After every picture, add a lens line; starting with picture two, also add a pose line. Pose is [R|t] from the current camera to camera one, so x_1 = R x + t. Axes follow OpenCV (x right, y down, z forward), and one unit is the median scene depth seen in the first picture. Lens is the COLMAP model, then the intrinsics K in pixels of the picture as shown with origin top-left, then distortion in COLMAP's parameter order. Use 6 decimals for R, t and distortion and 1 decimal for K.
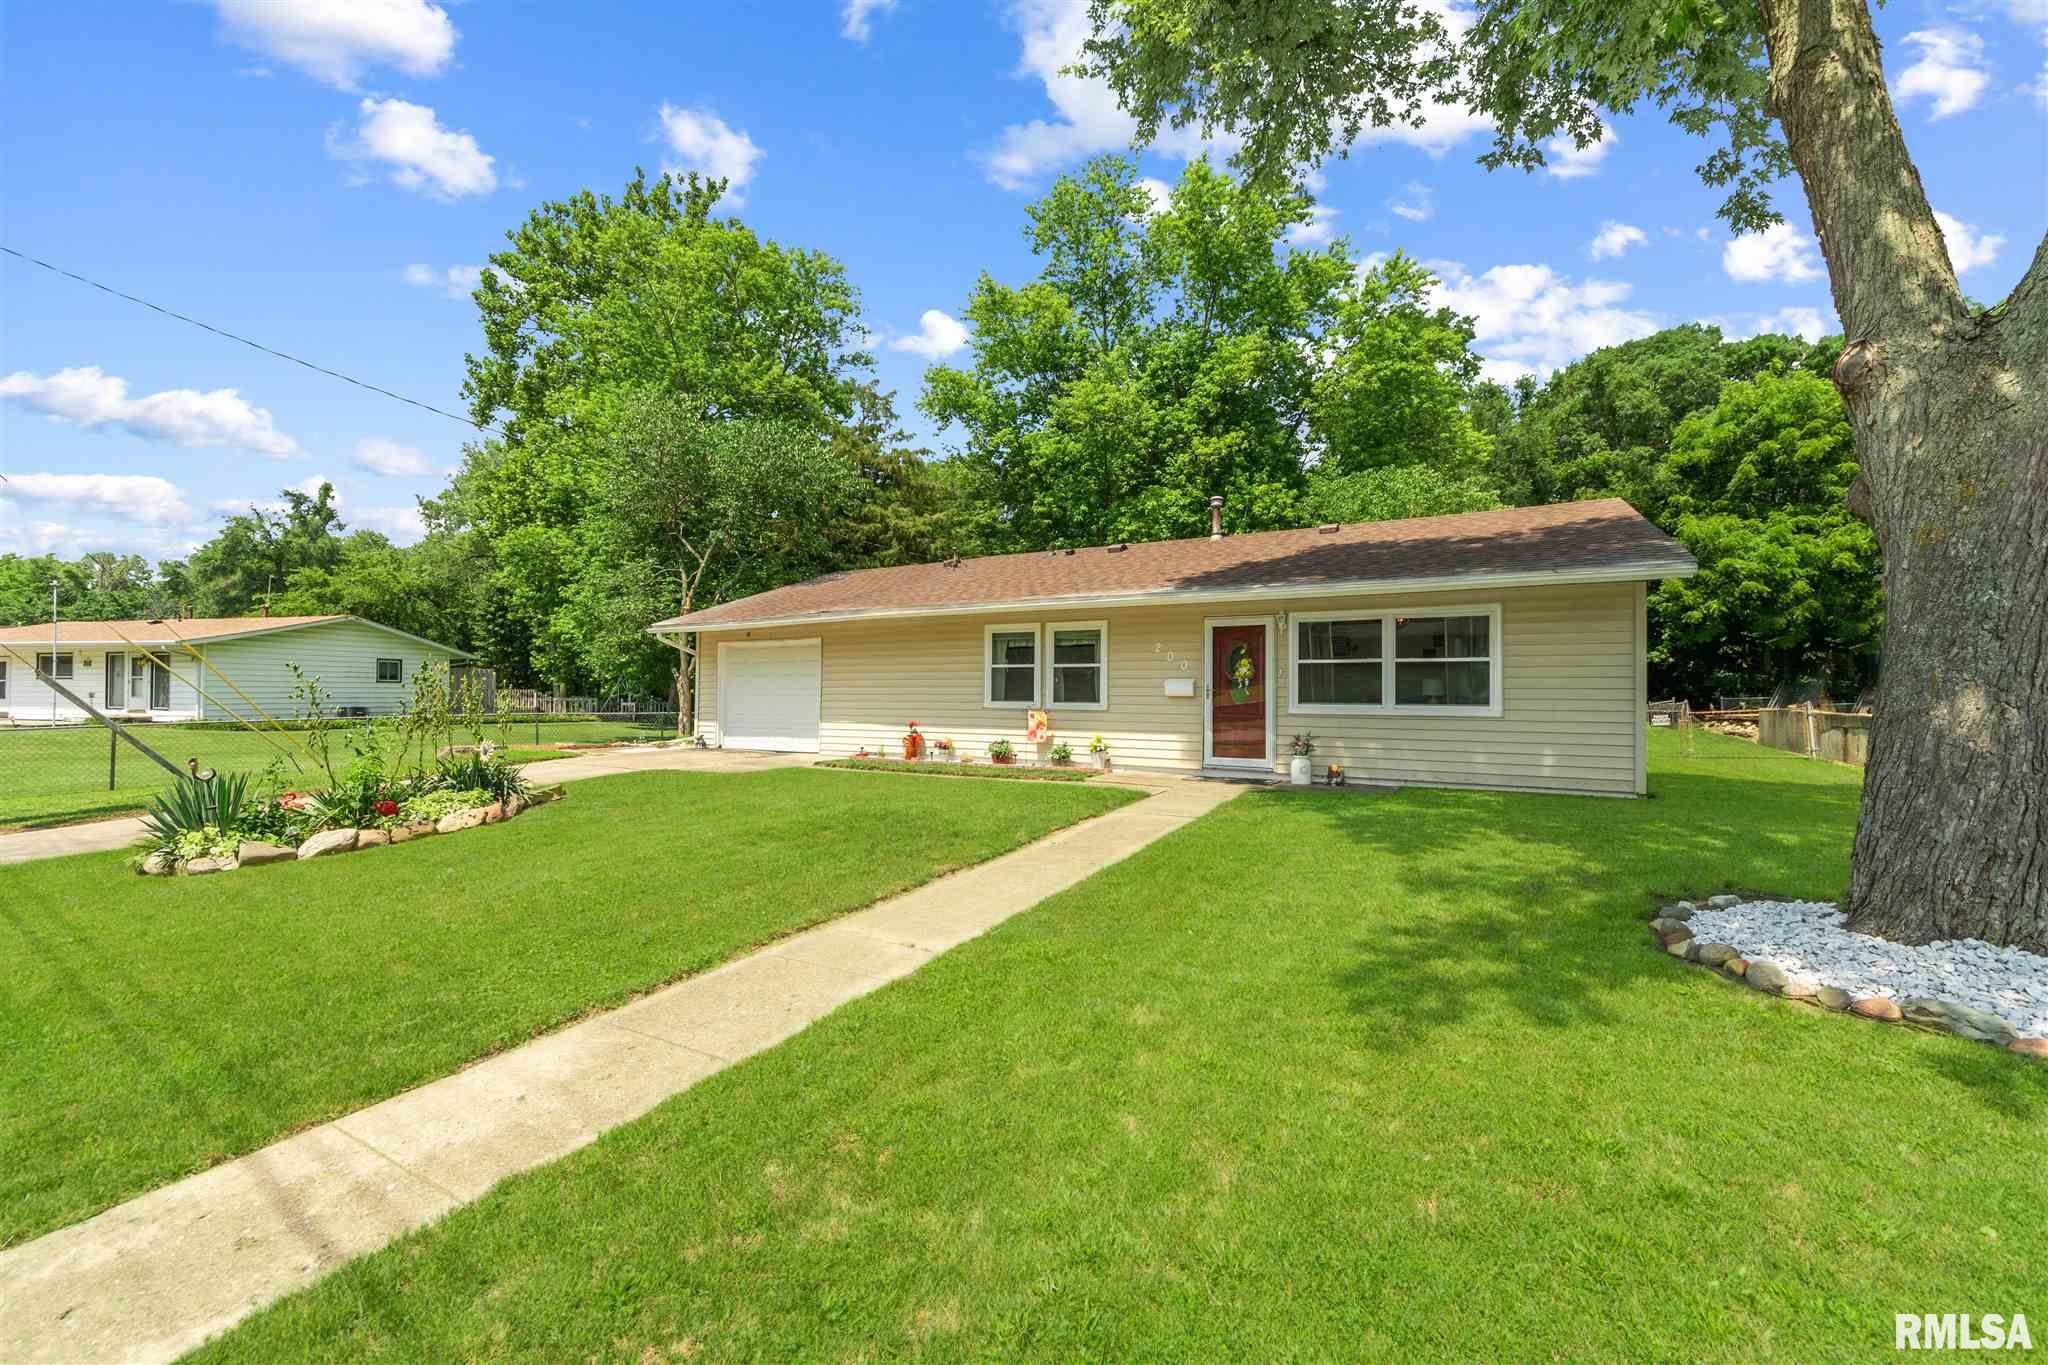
lens RADIAL K [[748.4, 0, 1026.6], [0, 748.4, 650.0], [0, 0, 1]] dist [-0.000099, -0.000075]
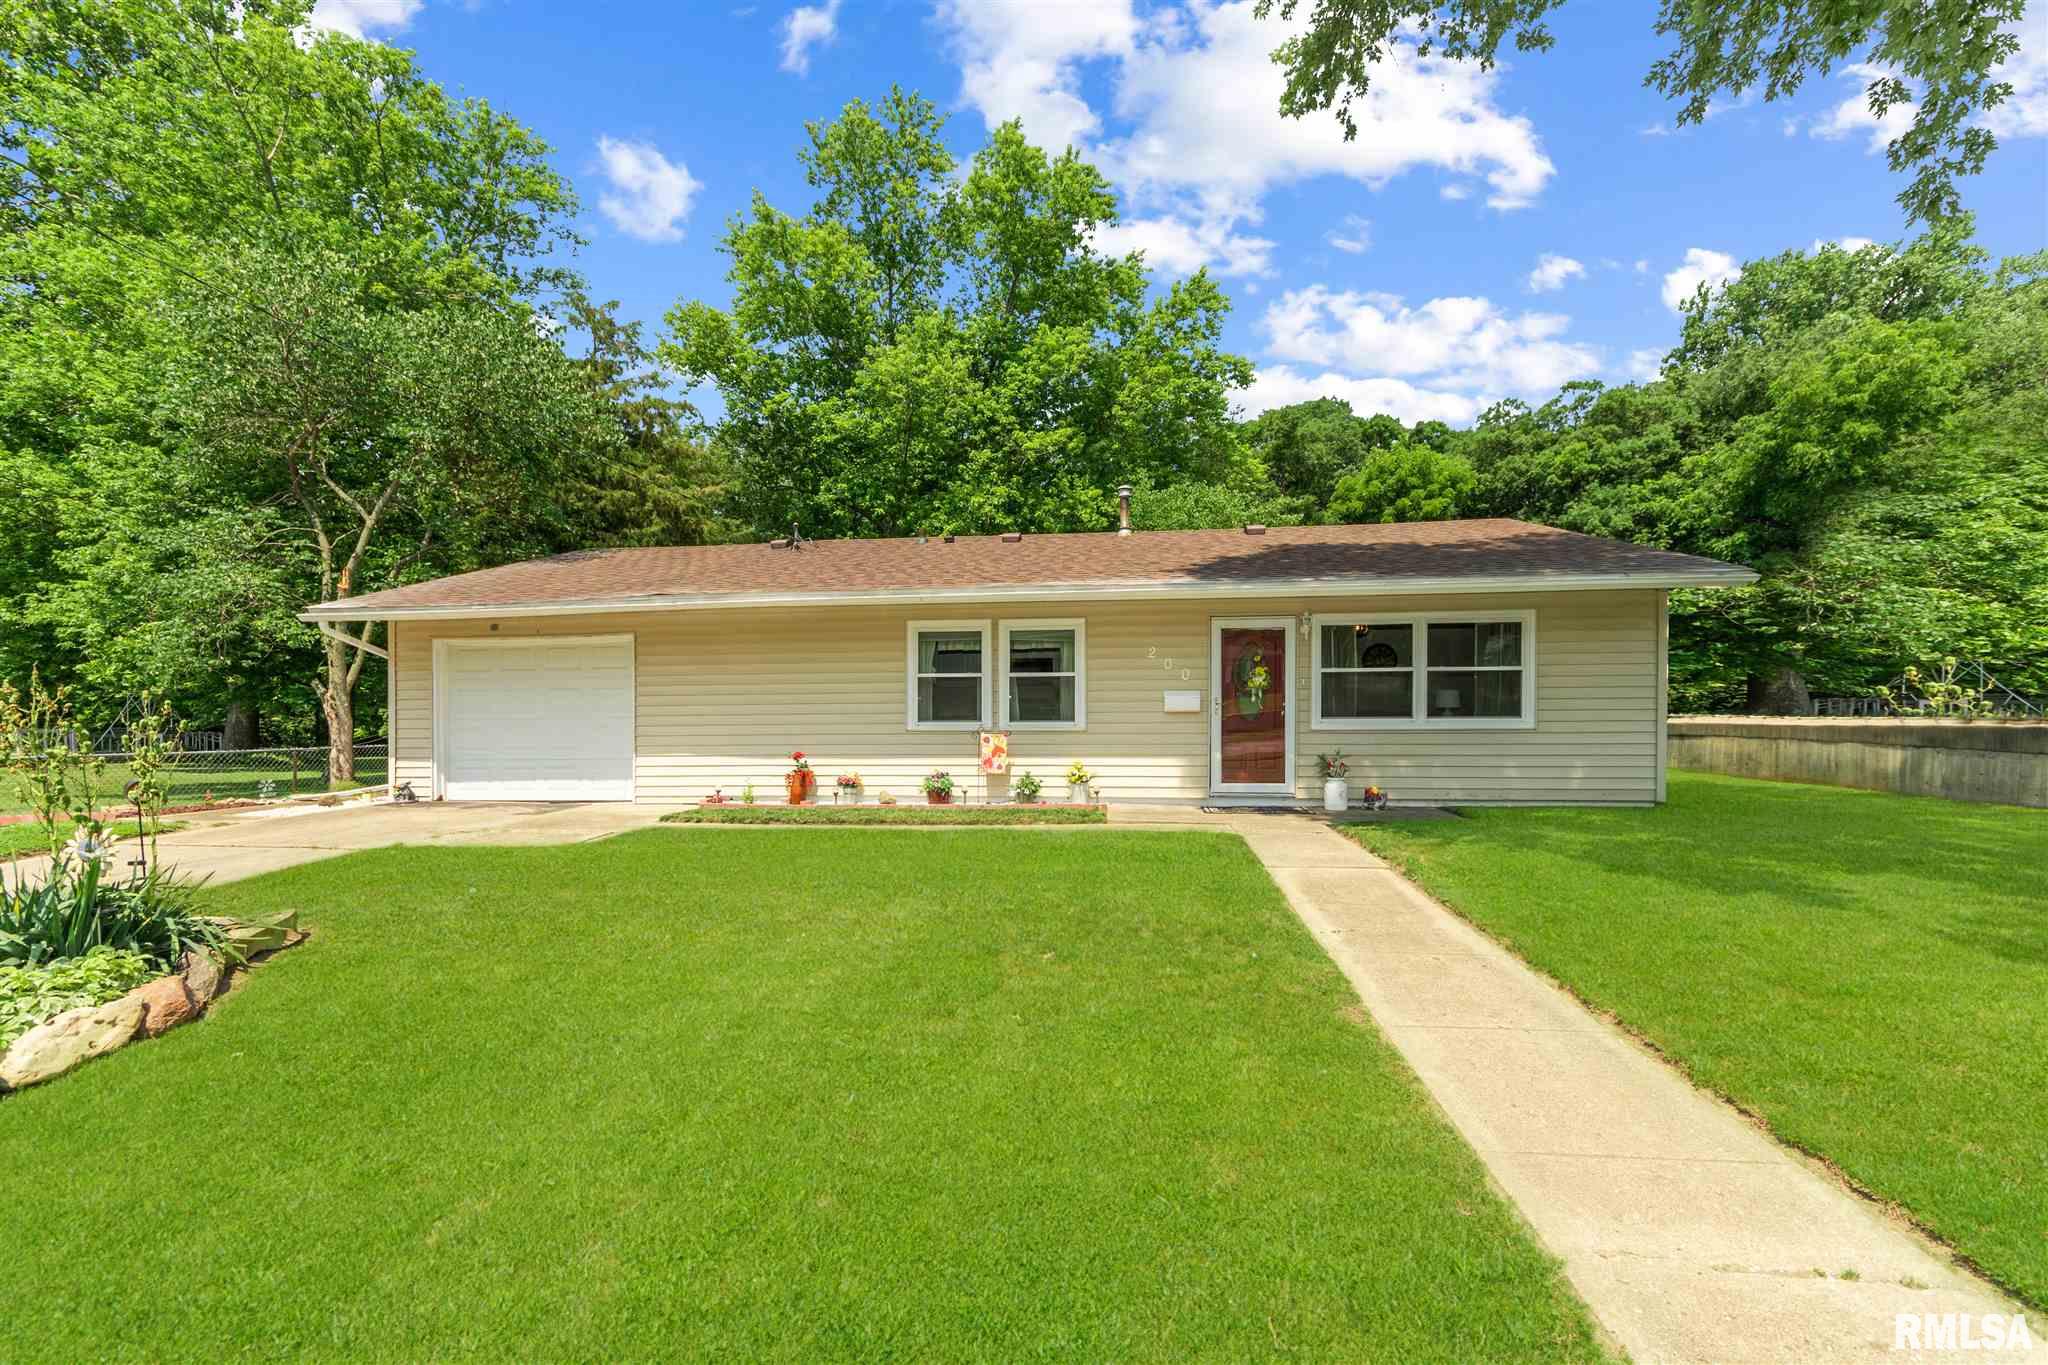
lens RADIAL K [[770.8, 0, 1024.0], [0, 770.8, 682.5], [0, 0, 1]] dist [0.014926, -0.010789]
pose [[0.927253, 0.001902, 0.374430, -0.240084], [-0.009547, 0.999782, 0.018564, 0.013339], [-0.374313, -0.020788, 0.927069, 0.236633]]
